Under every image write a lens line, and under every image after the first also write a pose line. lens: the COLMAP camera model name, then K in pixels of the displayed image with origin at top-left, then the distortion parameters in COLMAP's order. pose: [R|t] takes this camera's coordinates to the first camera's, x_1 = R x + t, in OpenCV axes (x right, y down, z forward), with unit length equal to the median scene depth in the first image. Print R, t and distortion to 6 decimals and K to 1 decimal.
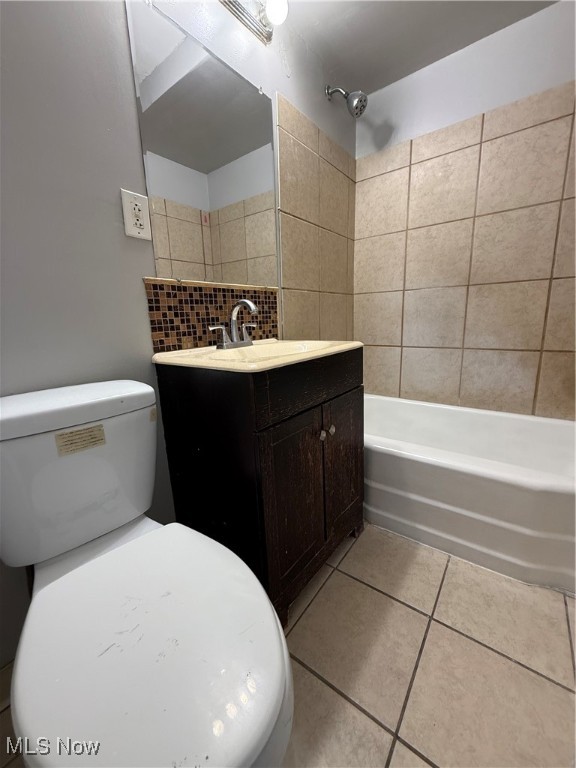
lens RADIAL K [[306.1, 0, 287.6], [0, 306.1, 382.0], [0, 0, 1]] dist [0.000383, 0.000089]
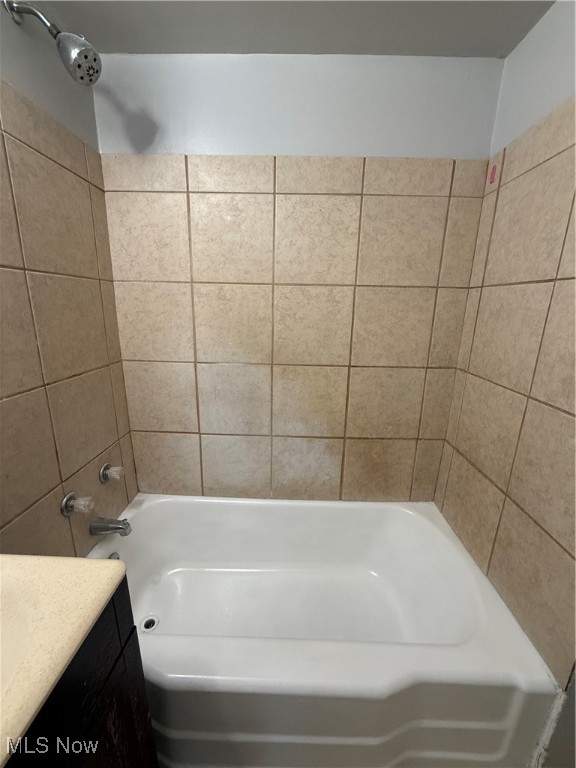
lens RADIAL K [[306.1, 0, 287.6], [0, 306.1, 382.0], [0, 0, 1]] dist [0.000383, 0.000089]
pose [[0.808563, -0.094854, 0.580714, 0.152582], [0.073923, 0.995477, 0.059675, -0.333072], [-0.583748, -0.005322, 0.811918, 0.329671]]
